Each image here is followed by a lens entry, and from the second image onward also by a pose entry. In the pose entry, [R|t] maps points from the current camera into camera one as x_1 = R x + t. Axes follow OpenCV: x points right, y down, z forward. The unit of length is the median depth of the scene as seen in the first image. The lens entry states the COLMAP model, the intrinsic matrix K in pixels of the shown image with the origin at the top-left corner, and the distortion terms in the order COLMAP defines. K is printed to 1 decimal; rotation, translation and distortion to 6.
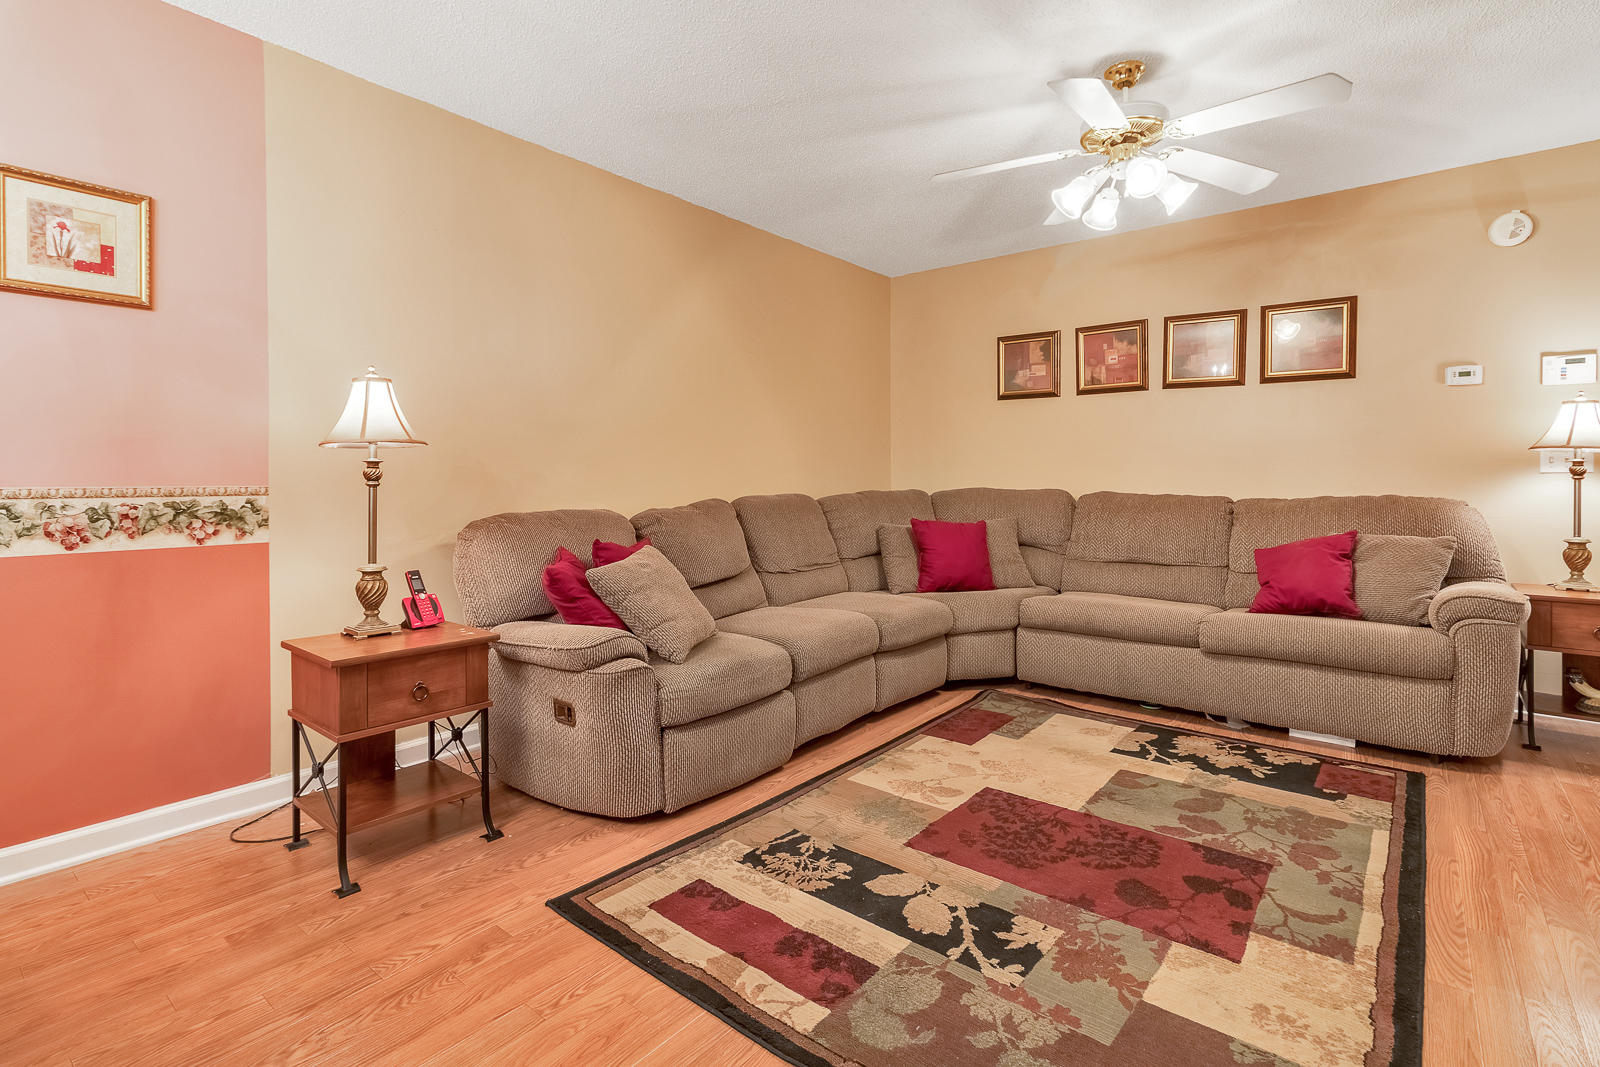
lens RADIAL K [[745.1, 0, 839.3], [0, 745.1, 478.5], [0, 0, 1]] dist [0.003342, 0.001436]
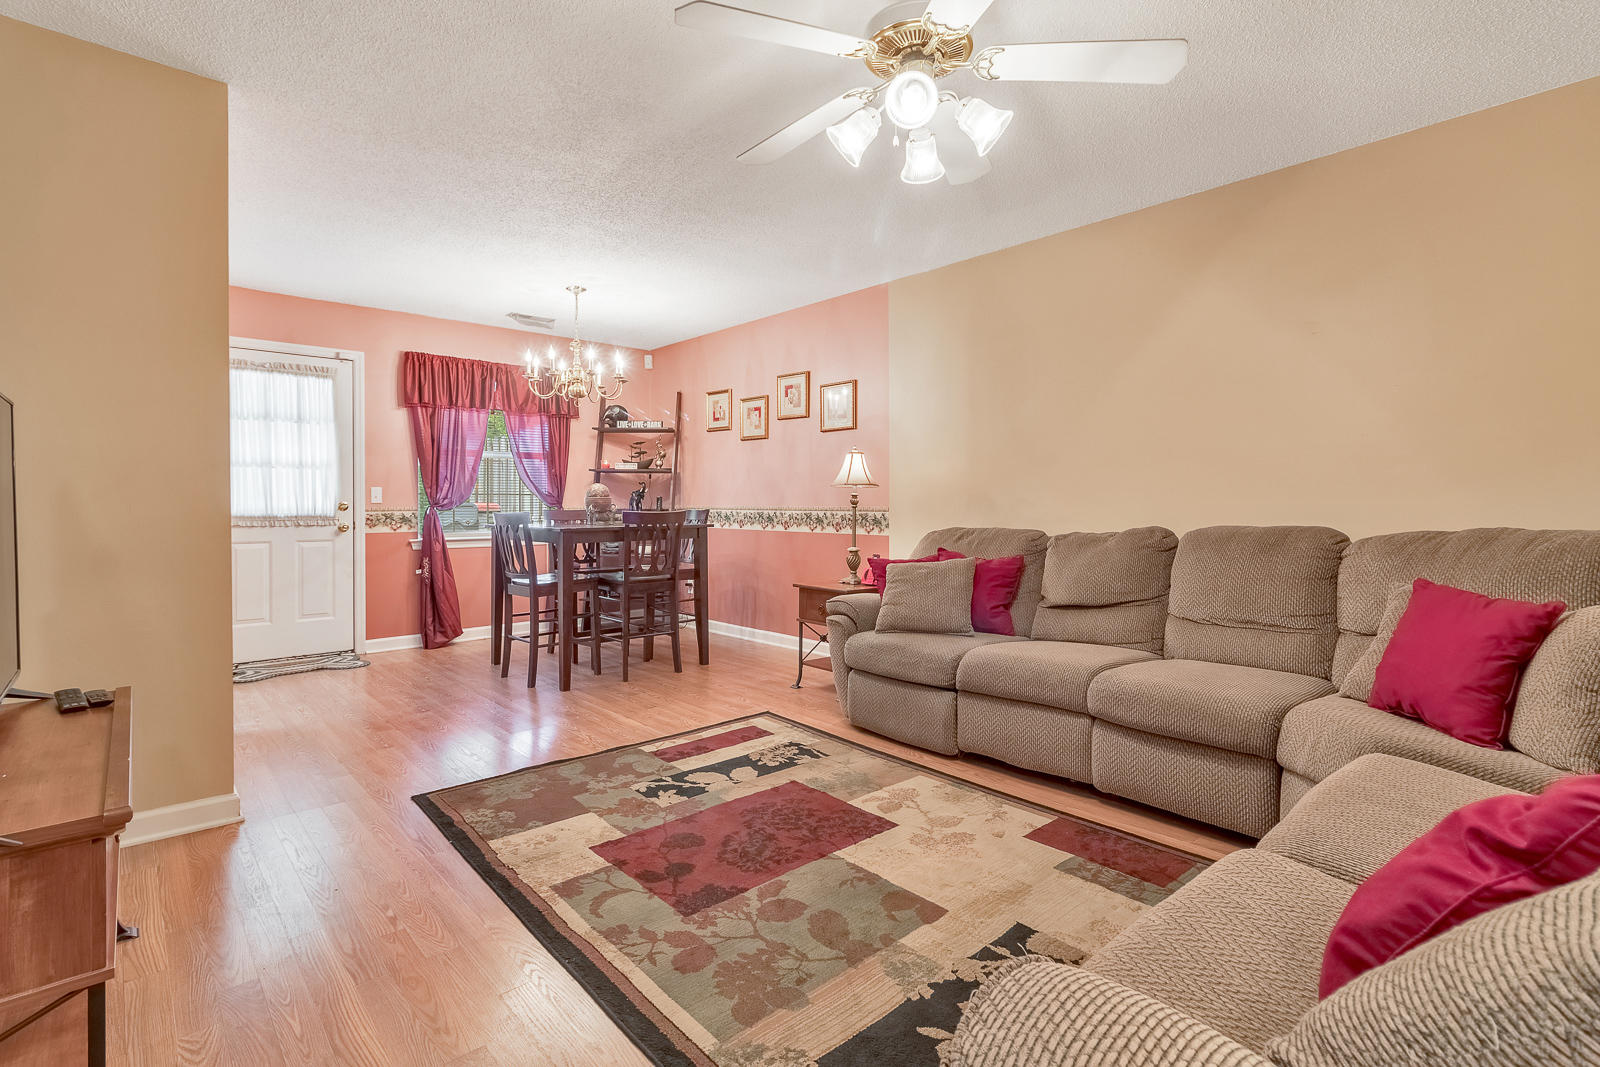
lens RADIAL K [[745.1, 0, 762.6], [0, 745.1, 498.9], [0, 0, 1]] dist [0.003342, 0.001436]
pose [[-0.201595, -0.002724, -0.979465, 1.279928], [0.002361, 0.999992, -0.003267, -0.006732], [0.979466, -0.002972, -0.201587, 1.108838]]
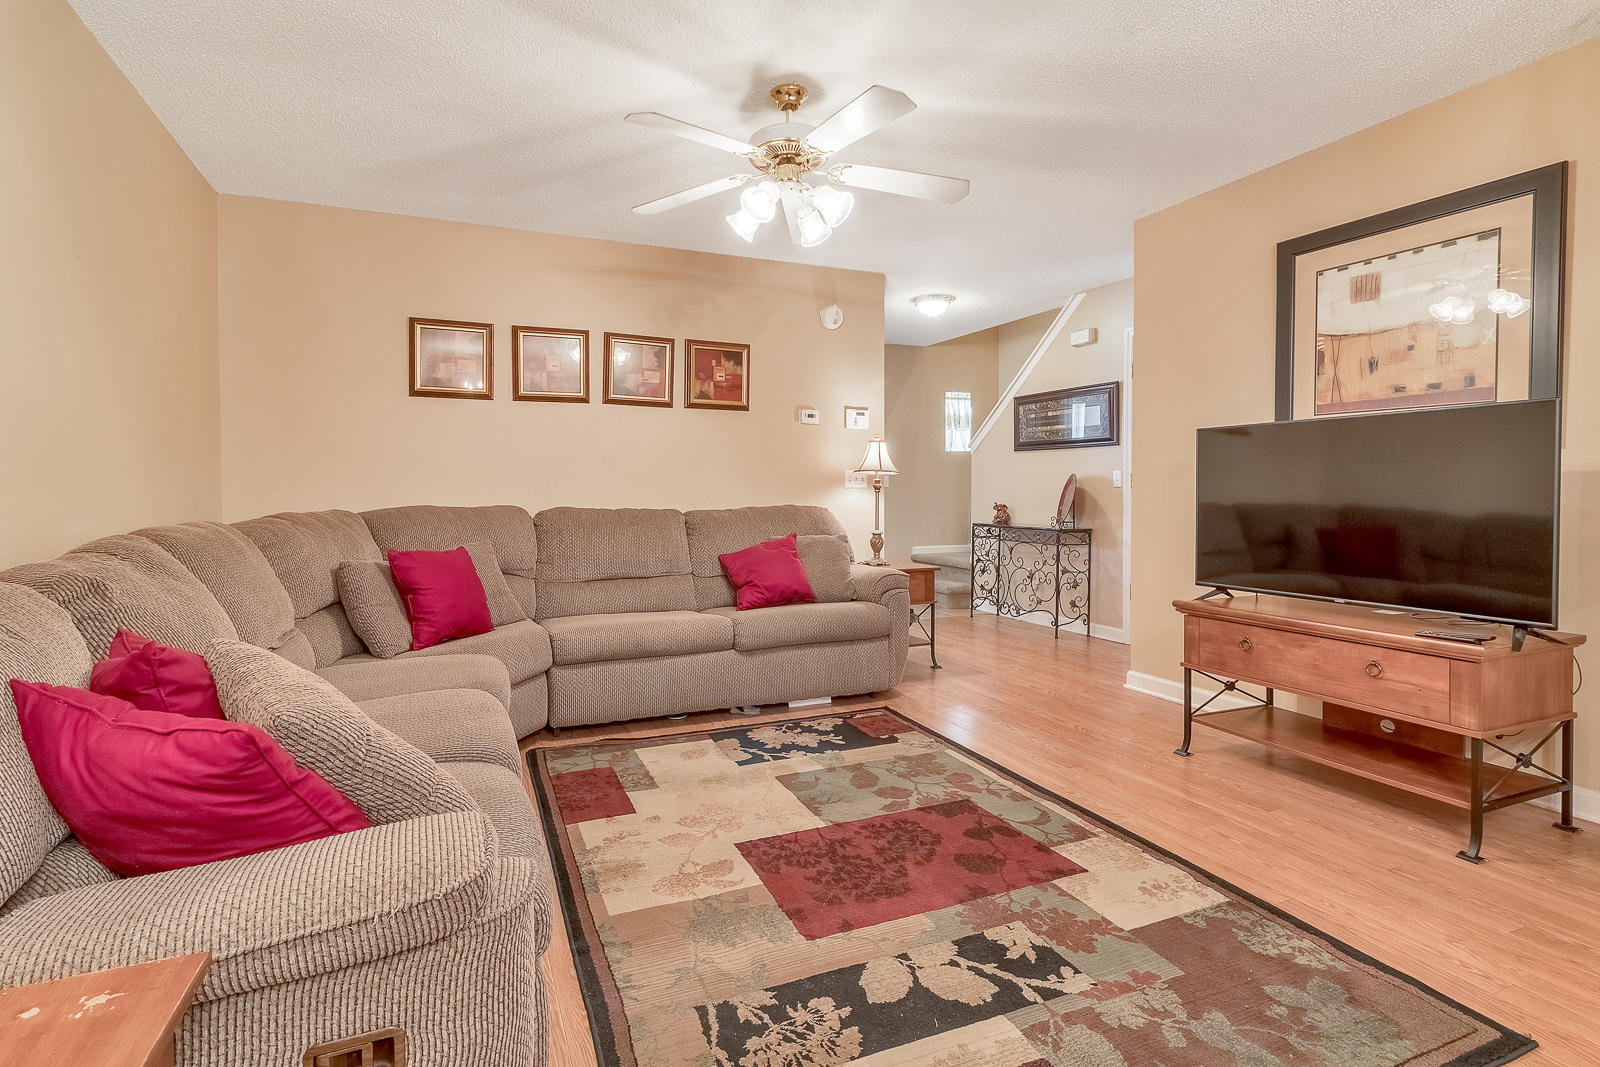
lens RADIAL K [[745.1, 0, 738.8], [0, 745.1, 497.5], [0, 0, 1]] dist [0.003342, 0.001436]
pose [[0.518953, -0.009990, 0.854744, -0.593246], [0.004205, 0.999949, 0.009134, -0.003809], [-0.854792, -0.001146, 0.518969, 0.584047]]
